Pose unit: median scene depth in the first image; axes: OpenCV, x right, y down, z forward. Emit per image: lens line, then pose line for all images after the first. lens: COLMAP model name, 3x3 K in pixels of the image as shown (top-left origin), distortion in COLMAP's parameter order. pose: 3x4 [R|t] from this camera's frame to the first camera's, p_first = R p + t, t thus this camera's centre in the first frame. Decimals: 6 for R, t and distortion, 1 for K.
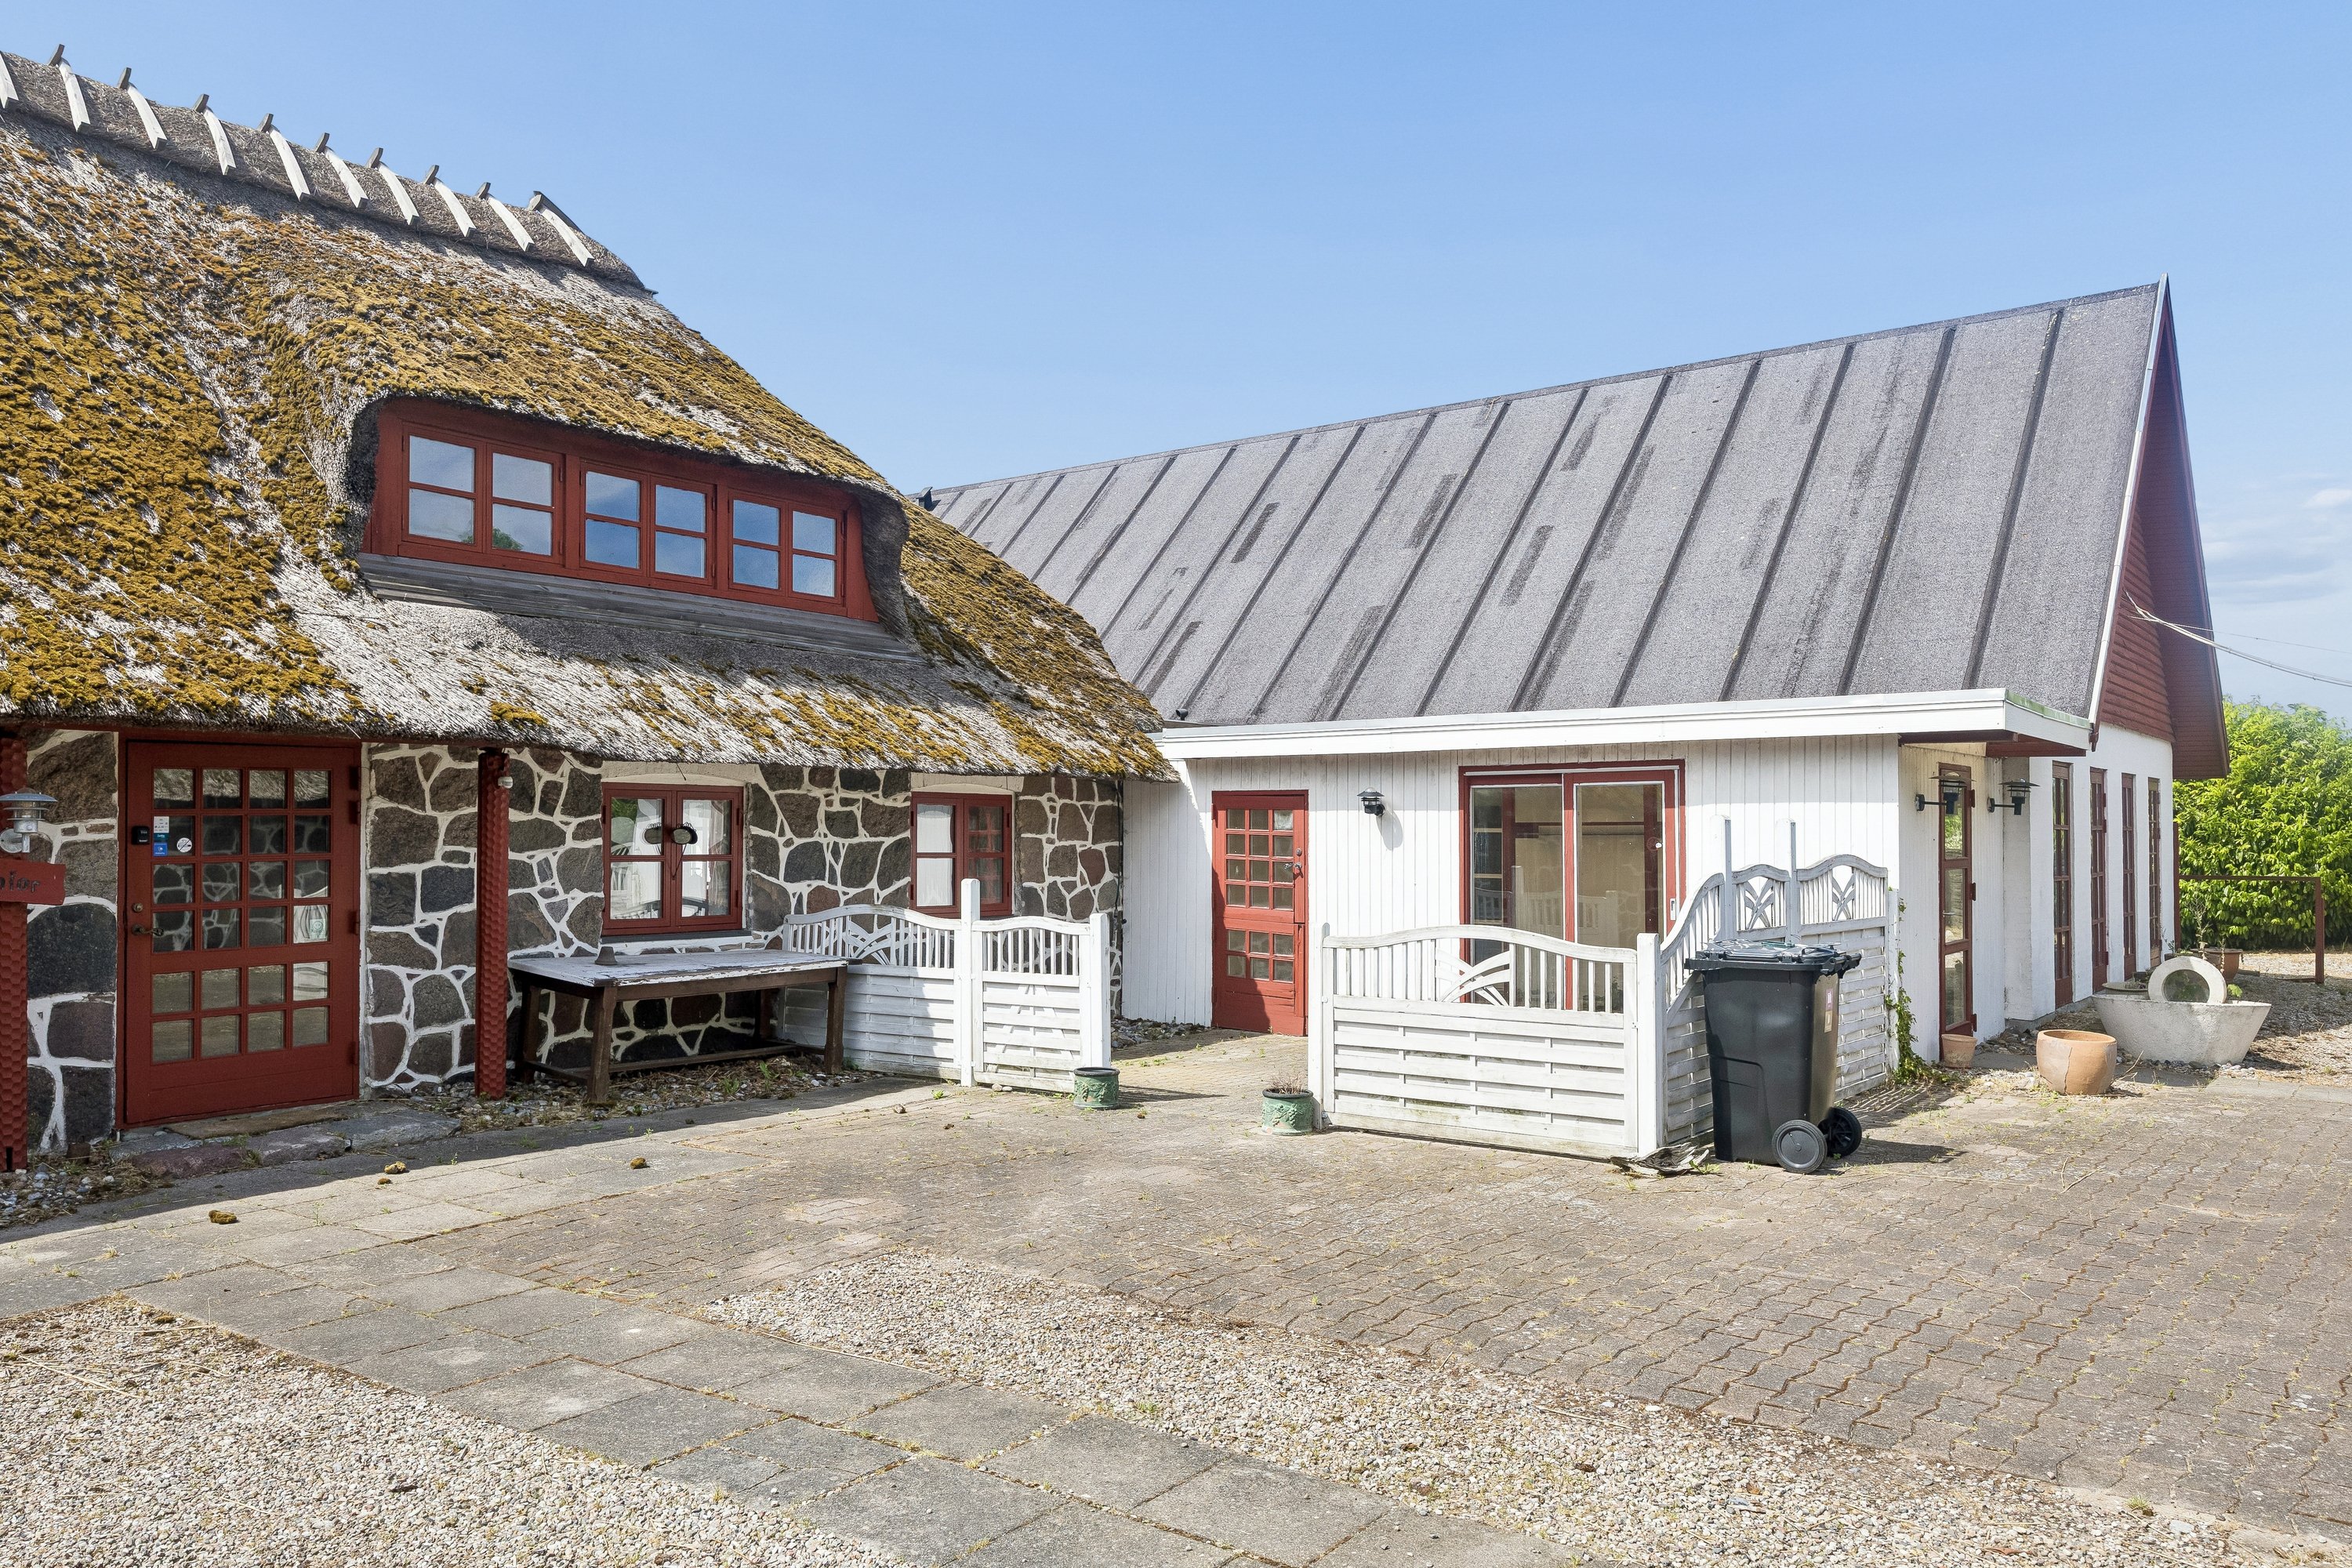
lens RADIAL K [[1766.4, 0, 1175.7], [0, 1766.4, 802.2], [0, 0, 1]] dist [-0.010728, 0.001596]
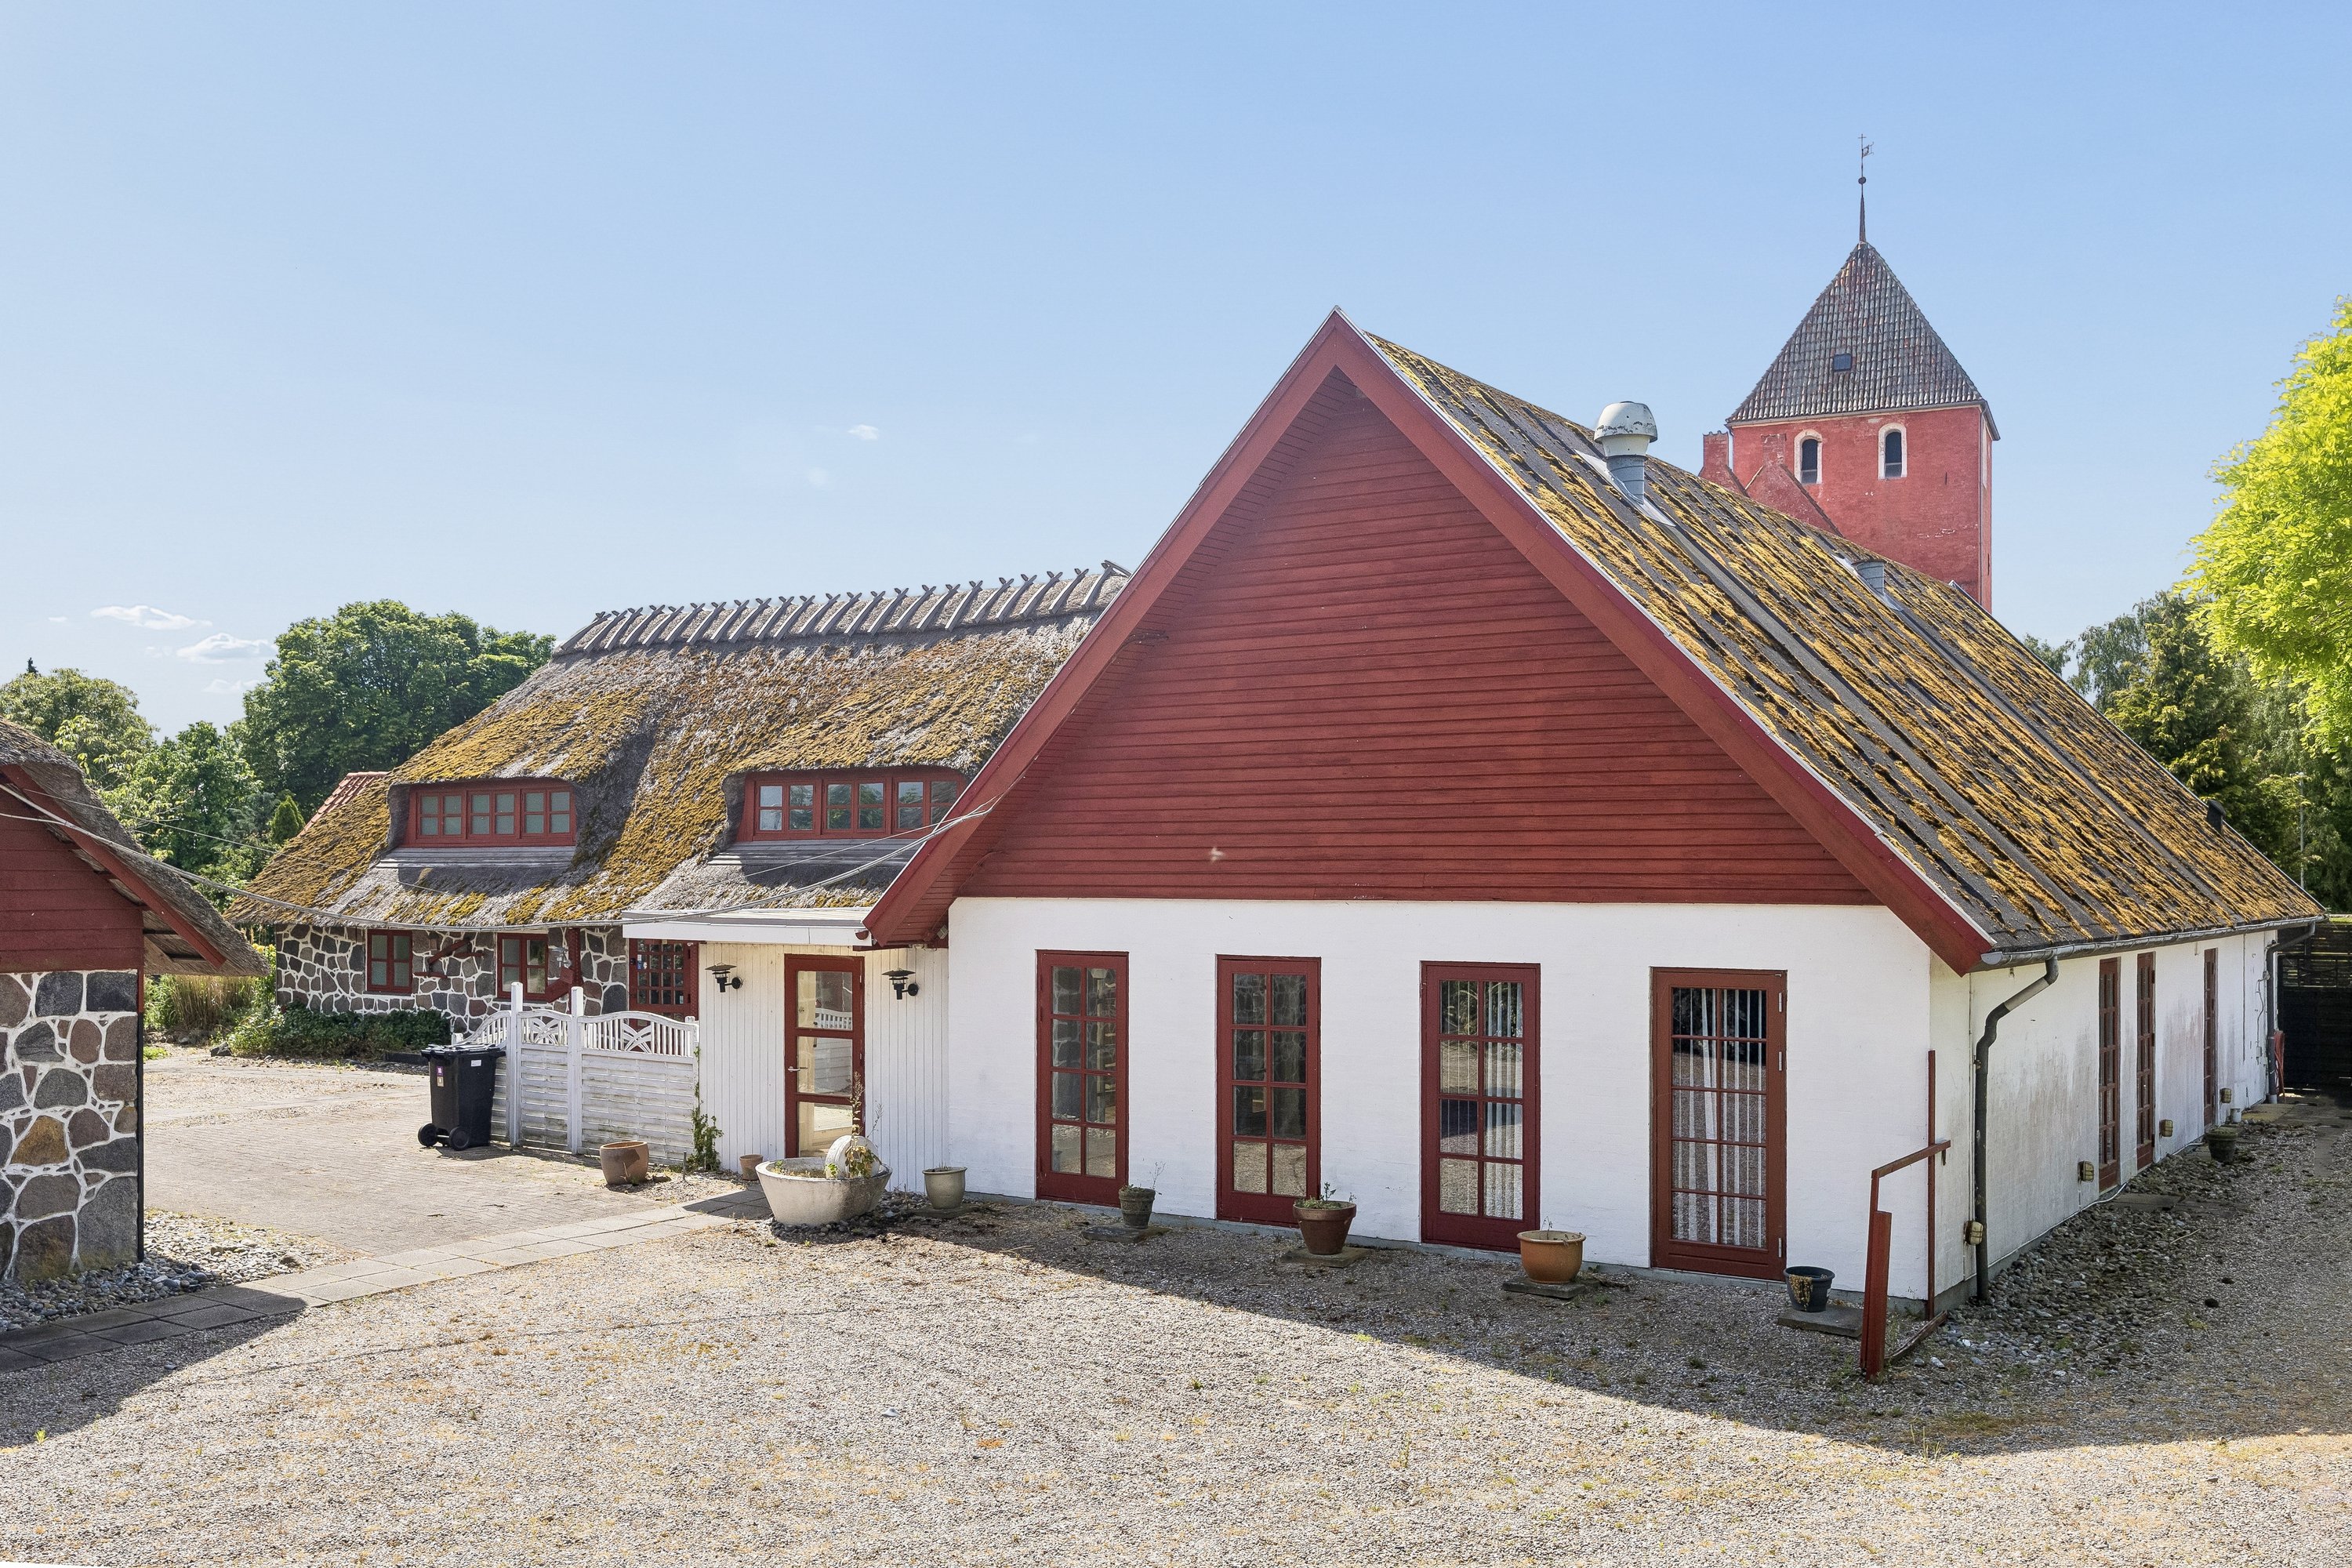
lens RADIAL K [[2034.3, 0, 1164.9], [0, 2034.3, 864.0], [0, 0, 1]] dist [-0.003905, -0.004002]
pose [[0.043585, -0.004465, -0.999040, 2.011880], [0.017837, 0.999834, -0.003690, -0.081508], [0.998890, -0.017659, 0.043657, 1.278996]]
